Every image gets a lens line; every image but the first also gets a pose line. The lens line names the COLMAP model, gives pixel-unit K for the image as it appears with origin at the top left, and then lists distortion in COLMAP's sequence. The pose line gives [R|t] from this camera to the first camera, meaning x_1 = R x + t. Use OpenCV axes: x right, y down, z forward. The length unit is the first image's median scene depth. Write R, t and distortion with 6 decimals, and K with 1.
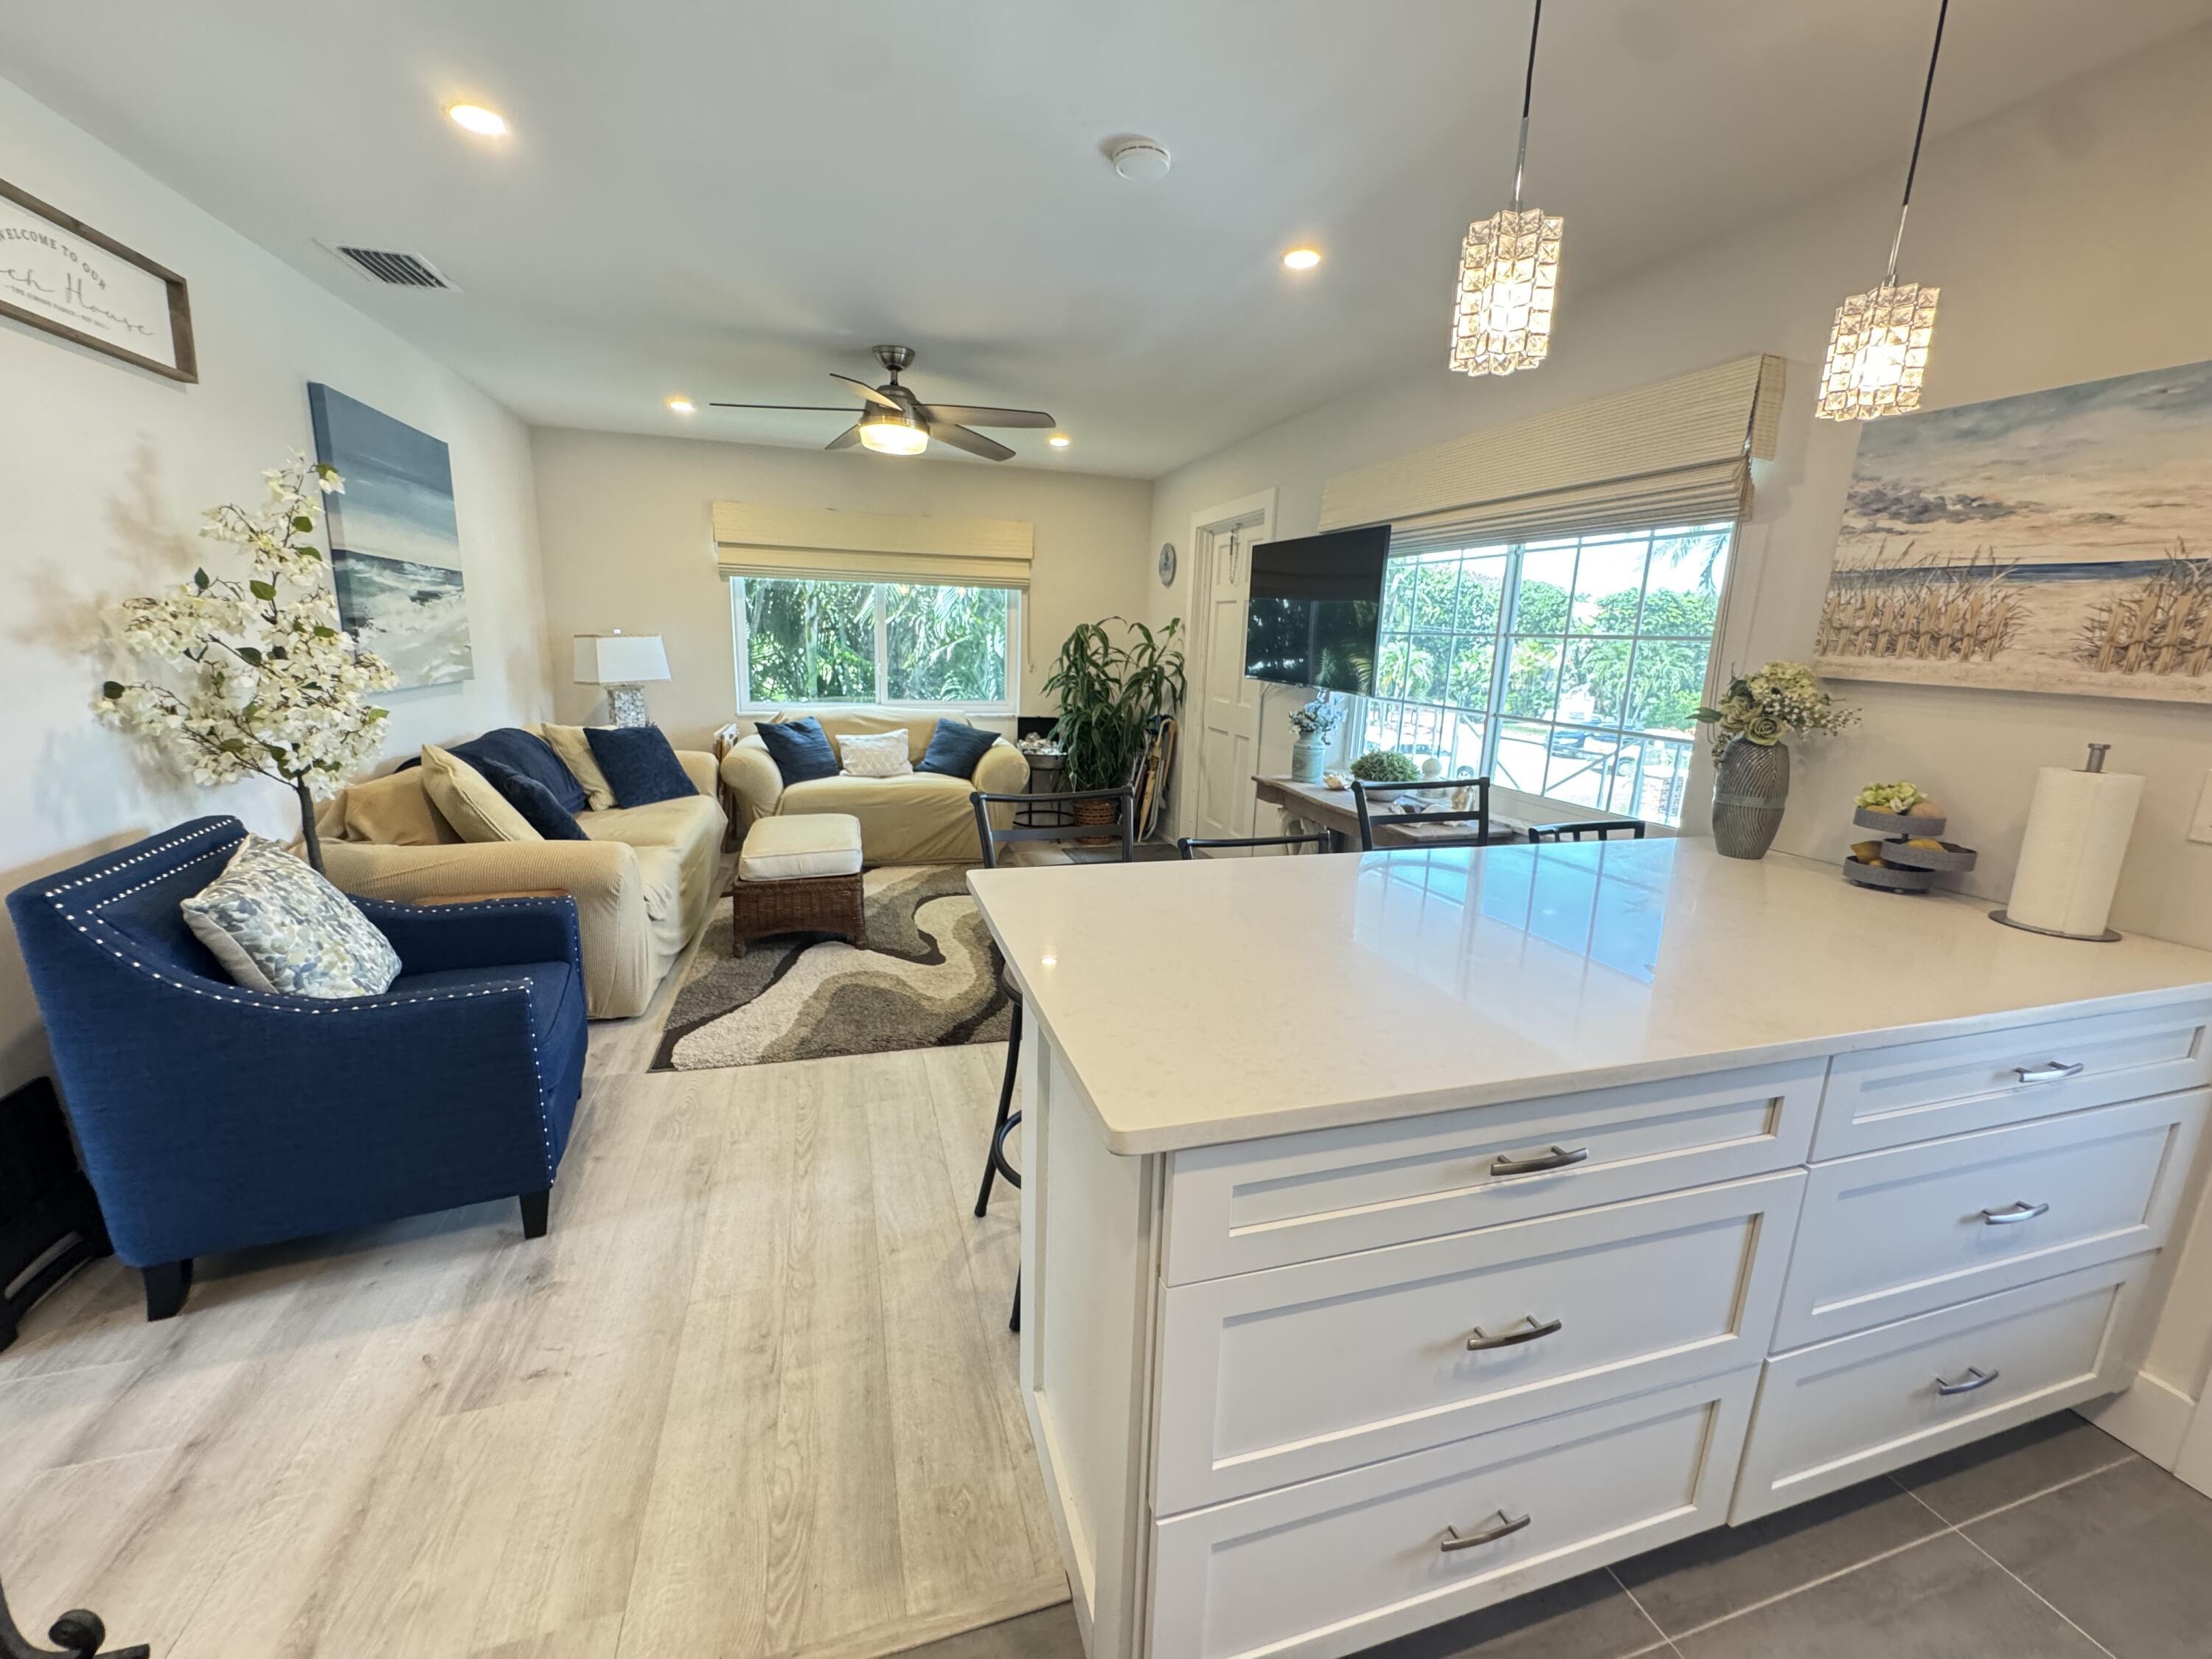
lens RADIAL K [[892.8, 0, 1106.7], [0, 892.8, 825.6], [0, 0, 1]] dist [-0.002060, 0.001155]
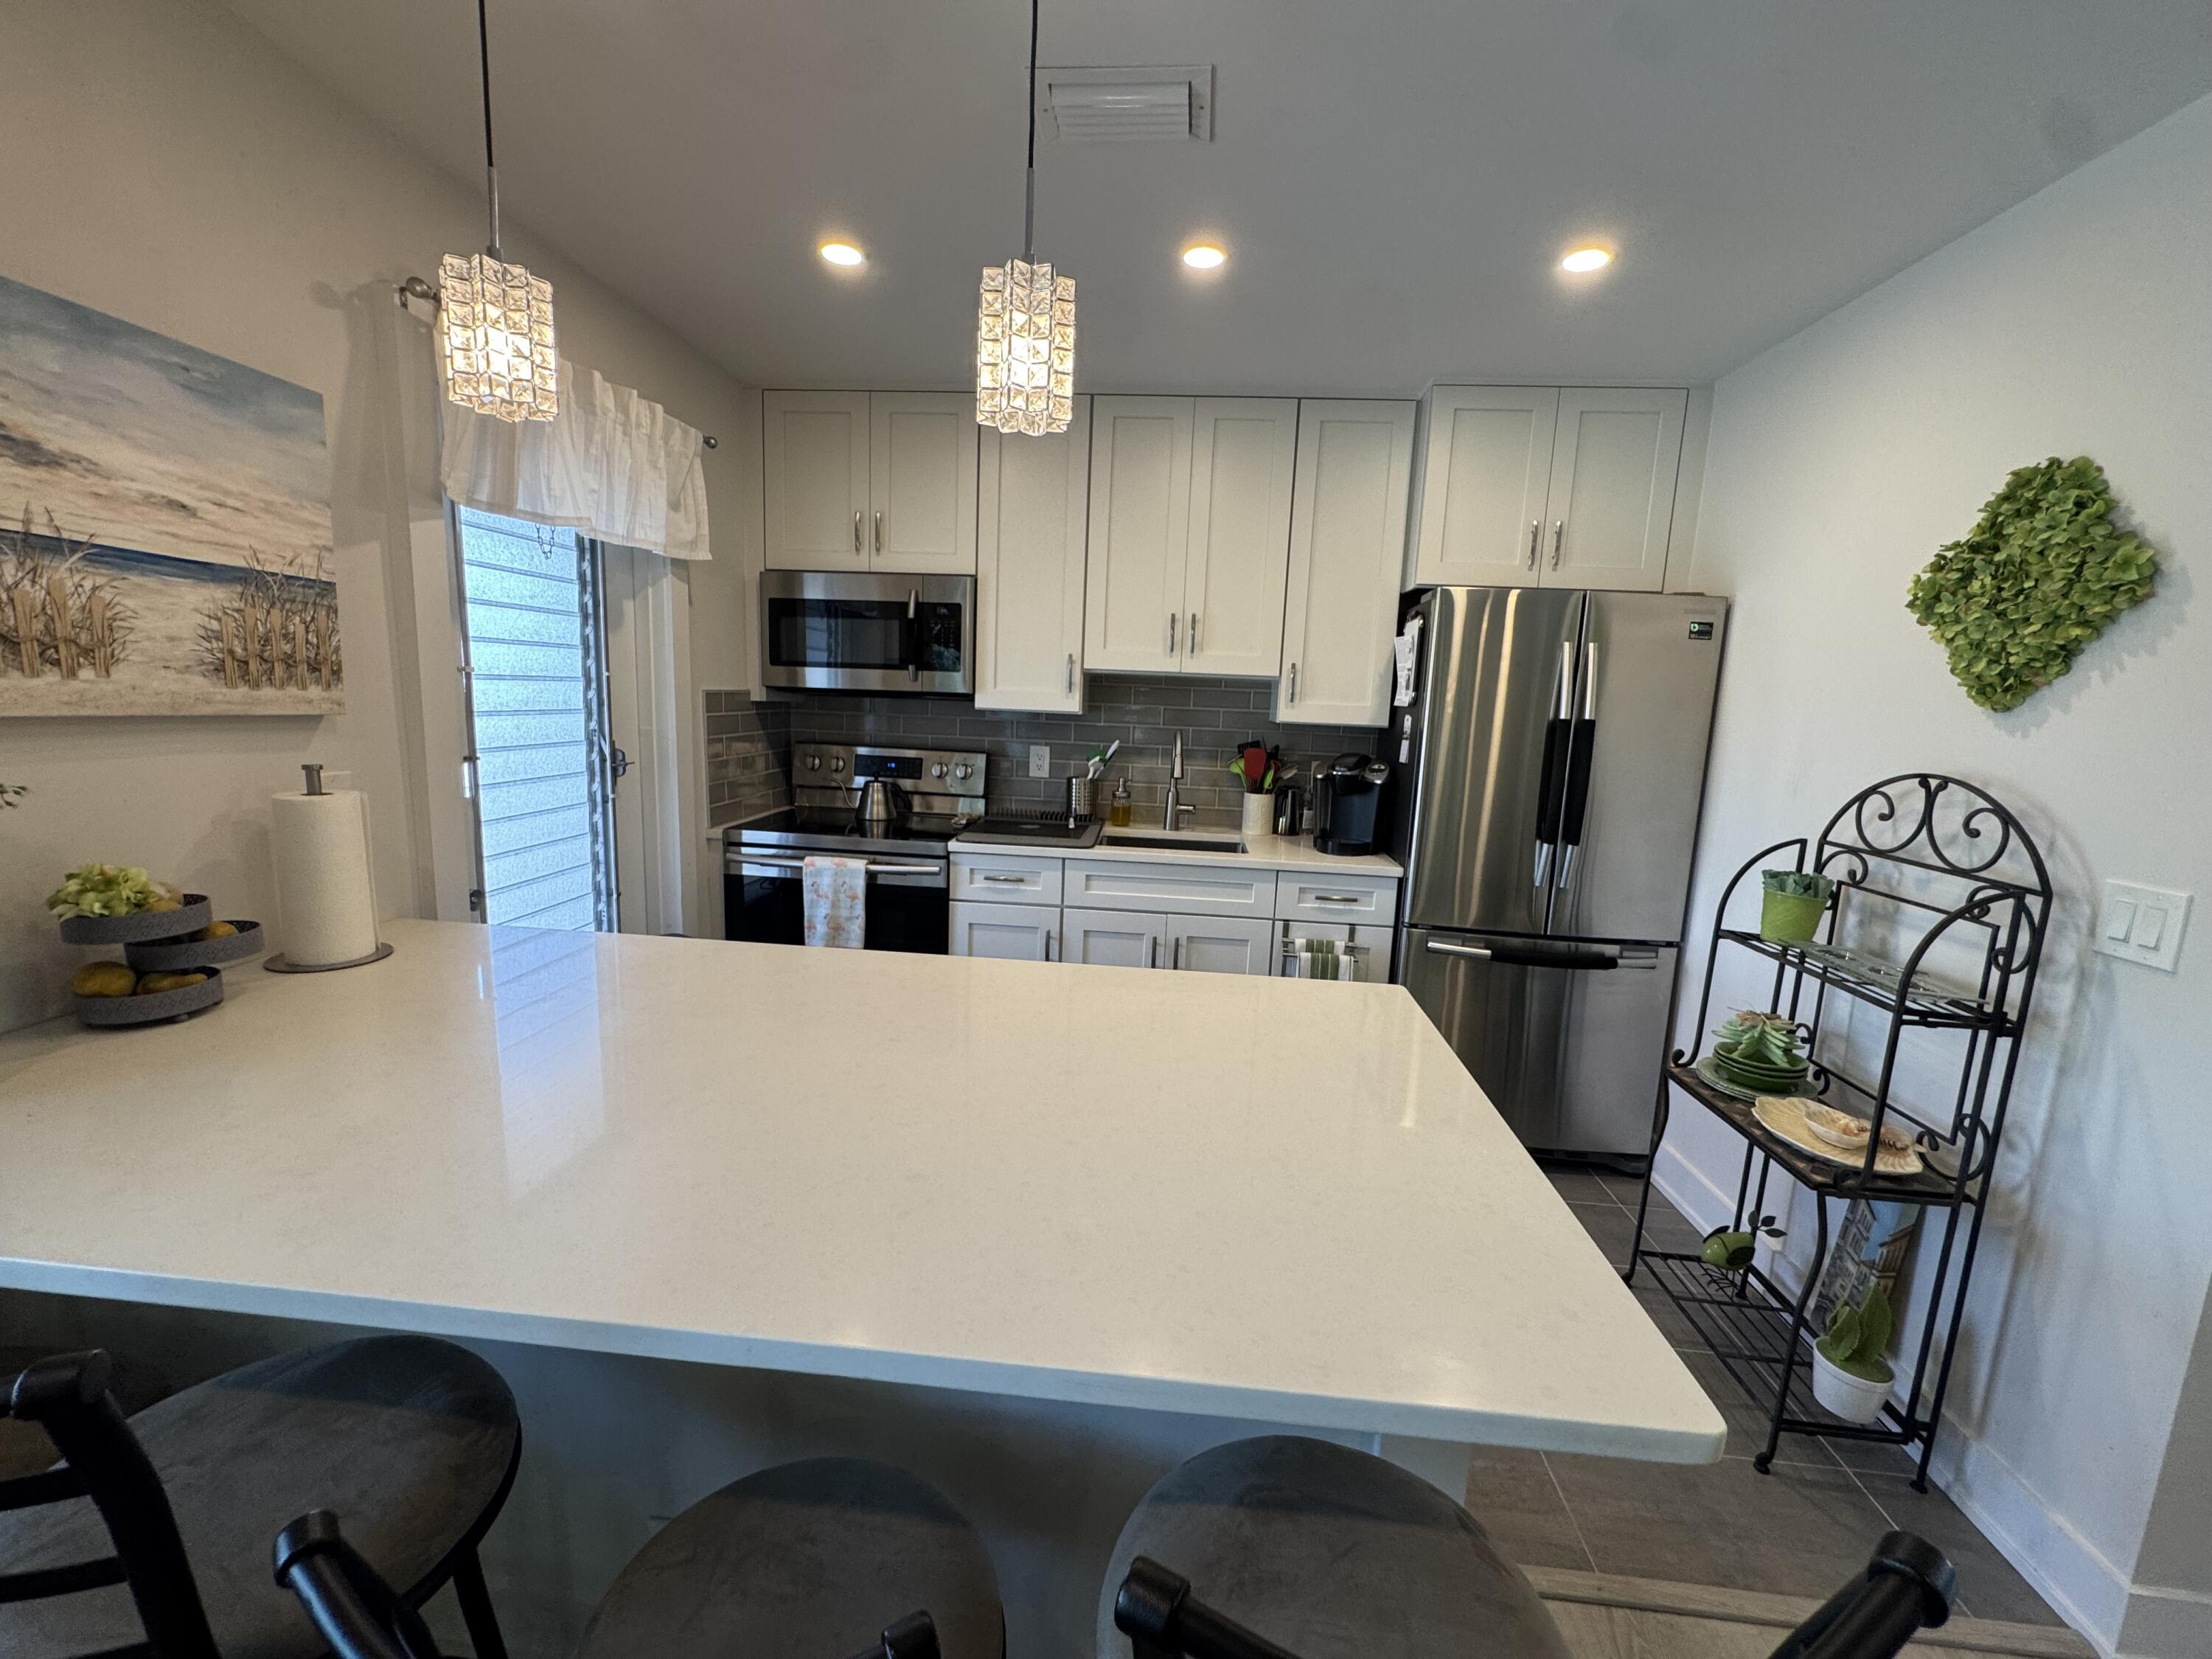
lens RADIAL K [[892.8, 0, 1106.7], [0, 892.8, 825.6], [0, 0, 1]] dist [-0.002060, 0.001155]
pose [[-0.927500, -0.125681, 0.352062, -0.014845], [0.005713, 0.936913, 0.349516, -0.288993], [-0.373779, 0.326188, -0.868269, 1.233108]]
